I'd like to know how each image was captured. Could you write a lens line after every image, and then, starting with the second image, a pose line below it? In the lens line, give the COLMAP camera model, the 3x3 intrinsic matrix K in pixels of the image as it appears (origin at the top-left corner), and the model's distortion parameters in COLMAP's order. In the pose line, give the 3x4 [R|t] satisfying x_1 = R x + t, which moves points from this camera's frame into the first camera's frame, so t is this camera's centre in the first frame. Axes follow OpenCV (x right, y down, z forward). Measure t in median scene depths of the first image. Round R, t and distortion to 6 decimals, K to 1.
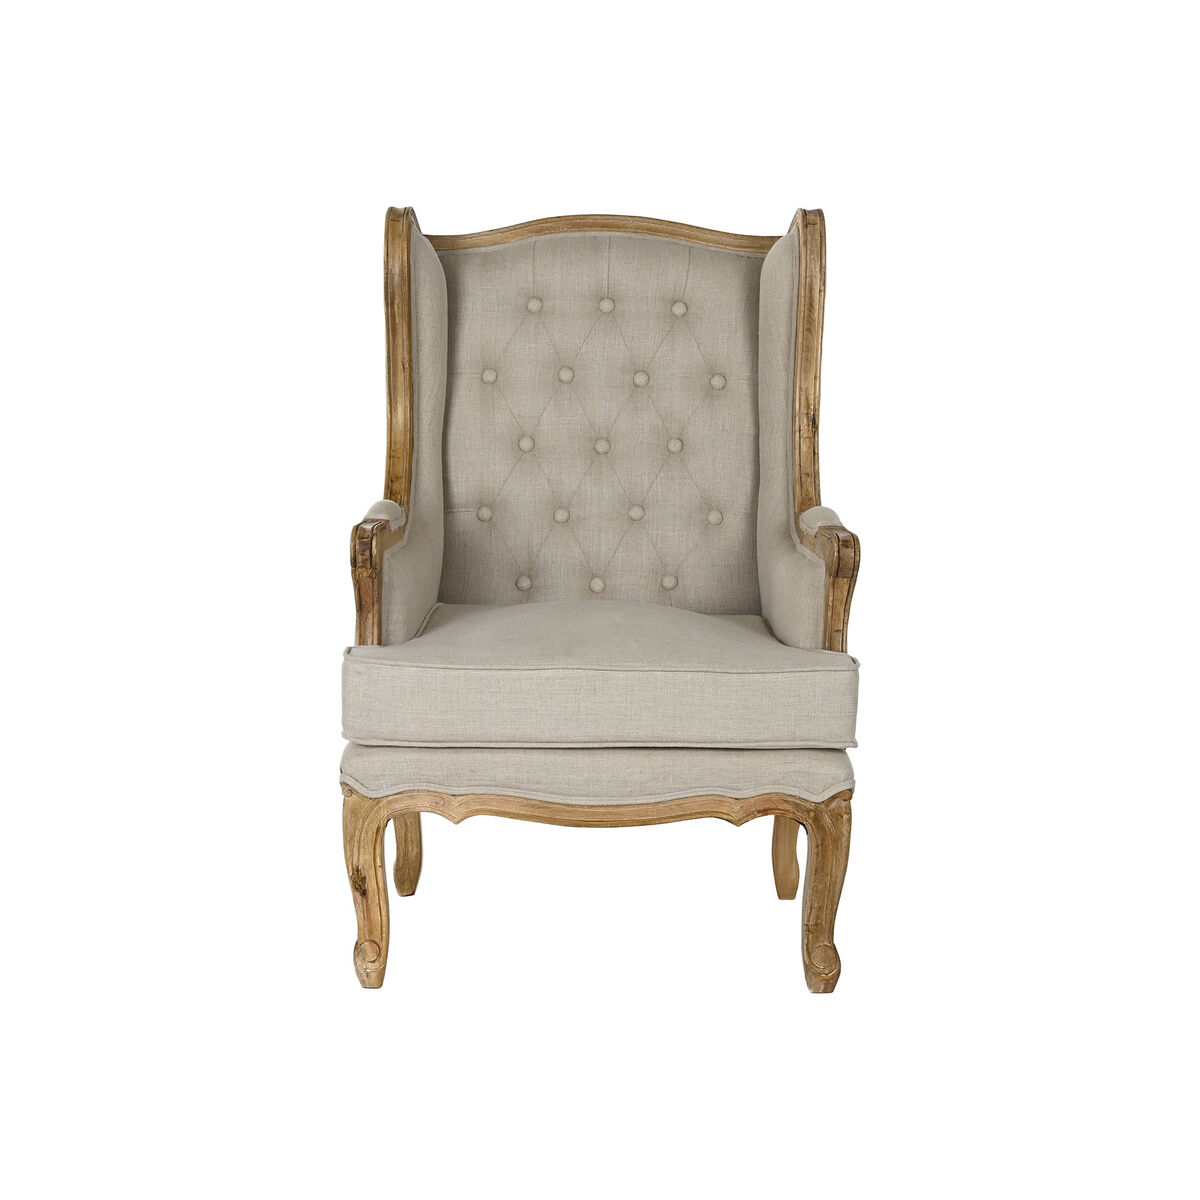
lens RADIAL K [[2529.9, 0, 604.7], [0, 2529.9, 601.3], [0, 0, 1]] dist [0.063950, 0.000000]
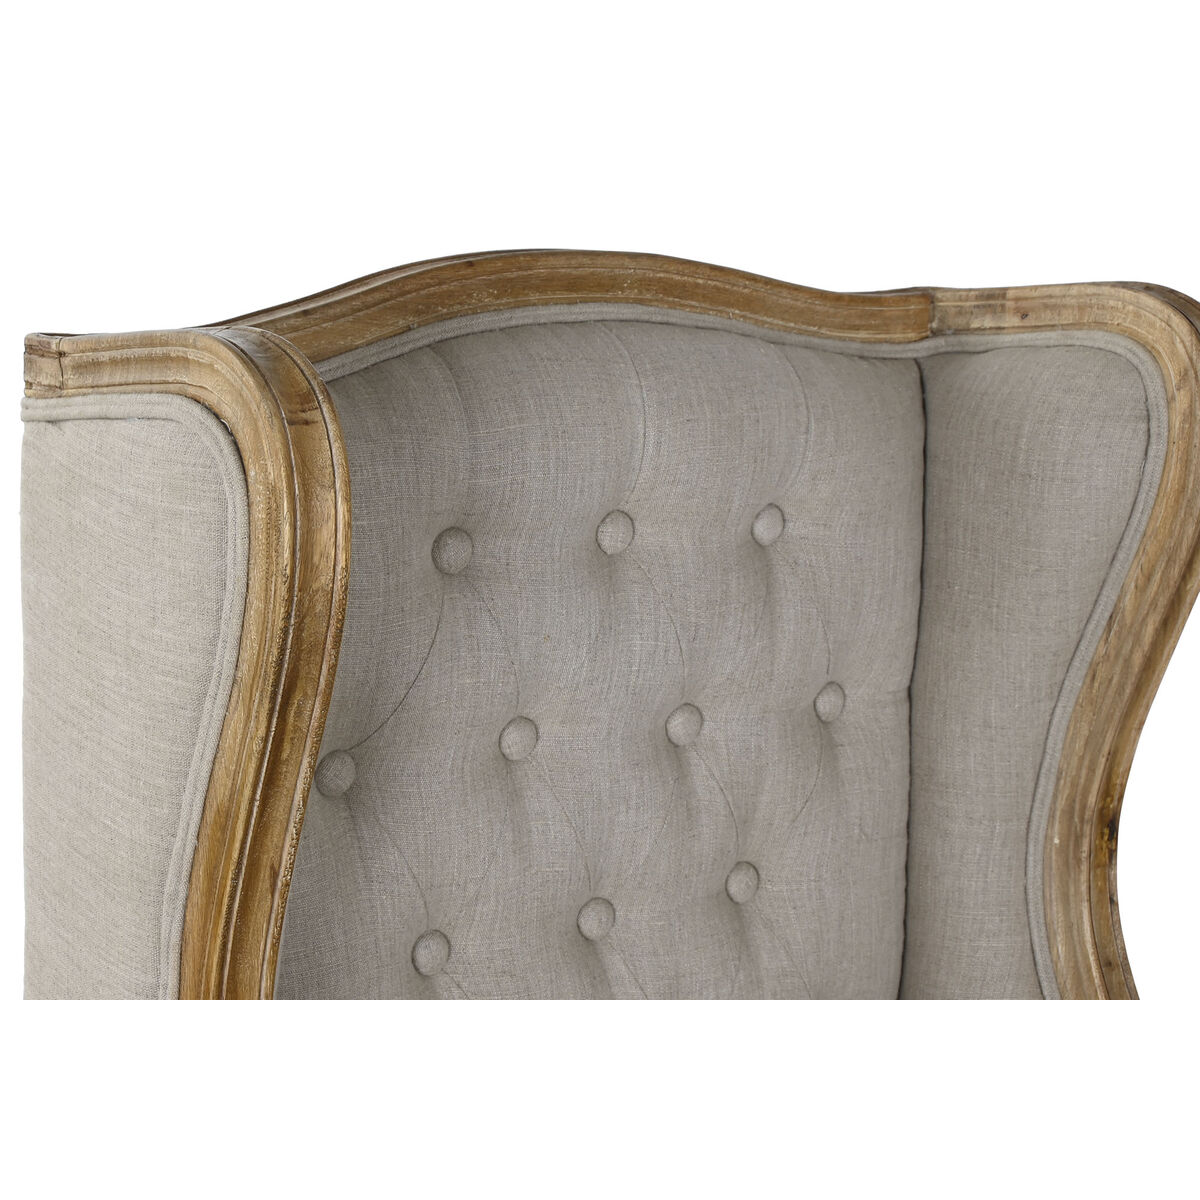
lens RADIAL K [[2822.2, 0, 587.7], [0, 2822.2, 605.4], [0, 0, 1]] dist [0.088359, 0.000000]
pose [[0.788839, -0.092539, 0.607593, -0.286805], [-0.062034, 0.971563, 0.228513, -0.232671], [-0.611461, -0.217951, 0.760666, 0.829778]]
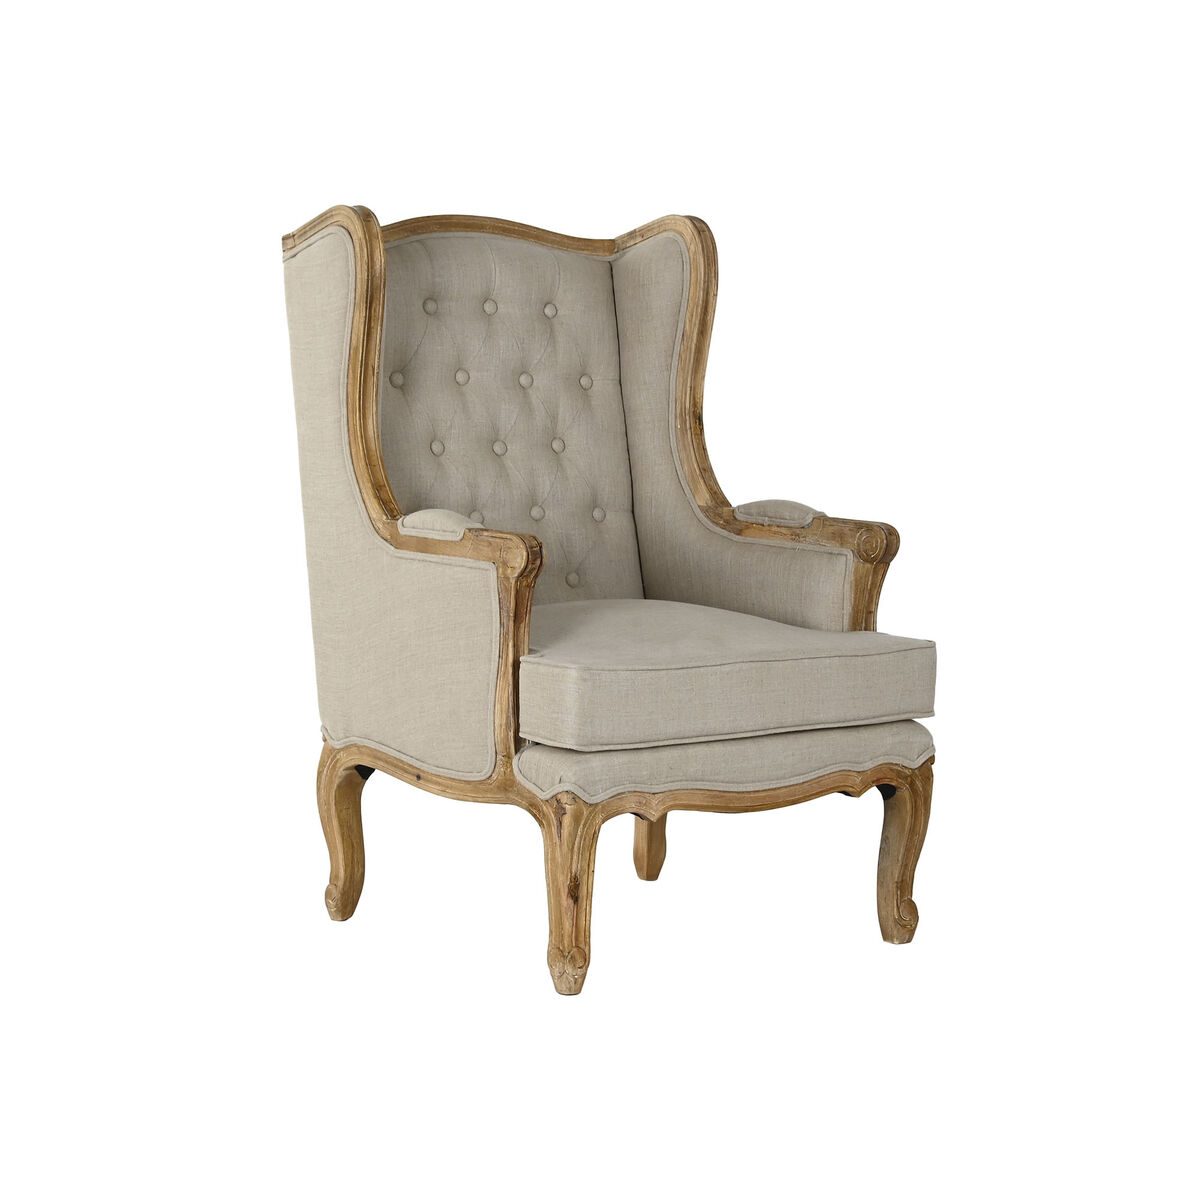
lens RADIAL K [[2822.2, 0, 603.6], [0, 2822.2, 596.9], [0, 0, 1]] dist [0.088359, 0.000000]
pose [[0.815310, -0.056376, 0.576274, -0.723968], [0.055256, 0.998282, 0.019484, -0.025849], [-0.576383, 0.015957, 0.817024, 0.077407]]
